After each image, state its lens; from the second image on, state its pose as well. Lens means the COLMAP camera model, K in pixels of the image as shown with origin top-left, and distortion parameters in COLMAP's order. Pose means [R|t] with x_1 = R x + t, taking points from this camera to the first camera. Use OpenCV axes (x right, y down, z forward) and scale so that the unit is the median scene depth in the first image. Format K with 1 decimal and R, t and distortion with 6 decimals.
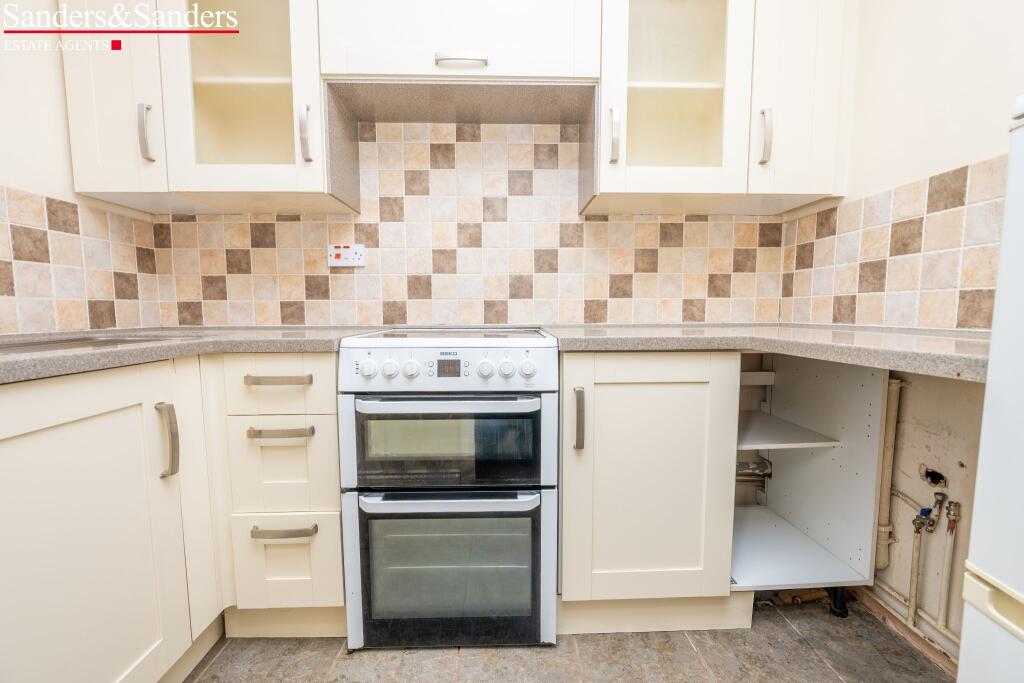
lens RADIAL K [[418.3, 0, 510.1], [0, 418.3, 345.7], [0, 0, 1]] dist [-0.006041, 0.000665]
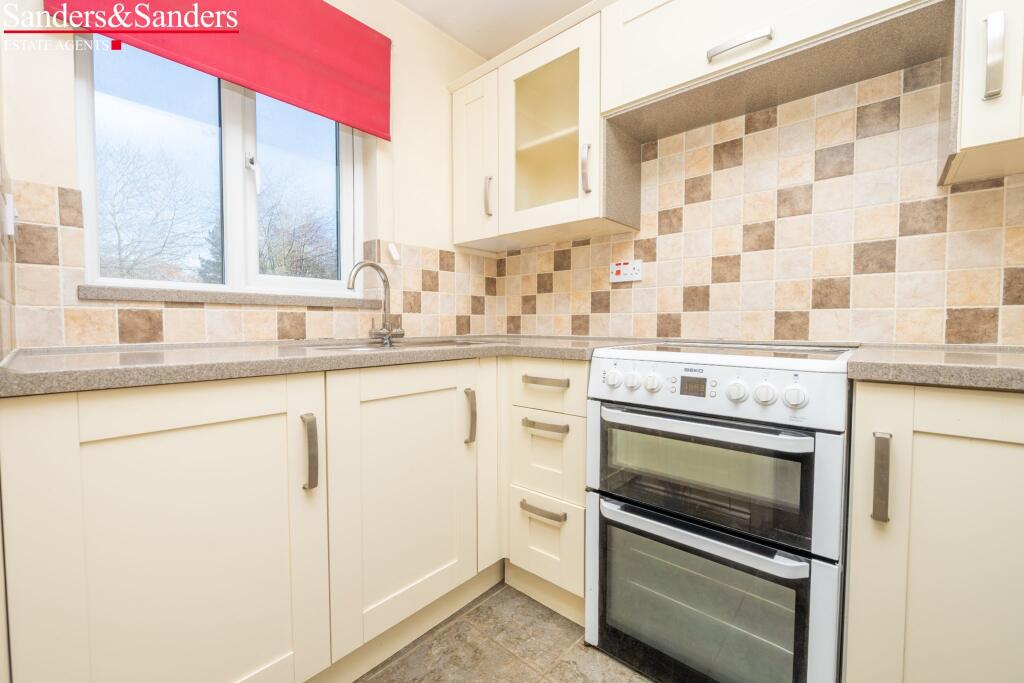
lens RADIAL K [[418.3, 0, 511.8], [0, 418.3, 340.0], [0, 0, 1]] dist [-0.006041, 0.000665]
pose [[0.735791, 0.030892, -0.676504, 0.147517], [-0.060650, 0.997951, -0.020395, -0.003634], [0.674487, 0.056037, 0.736157, 0.042696]]
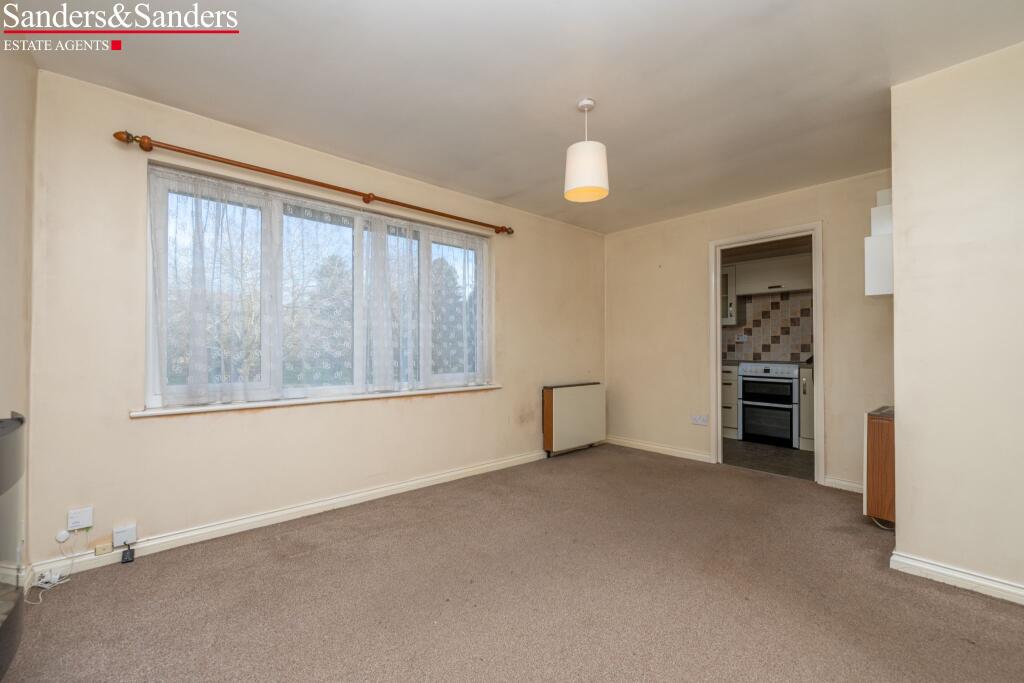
lens RADIAL K [[418.3, 0, 512.1], [0, 418.3, 343.2], [0, 0, 1]] dist [-0.006041, 0.000665]
pose [[0.648873, -0.001477, -0.760895, 1.137193], [-0.065463, 0.996182, -0.057759, 0.154829], [0.758076, 0.087289, 0.646299, -3.012066]]
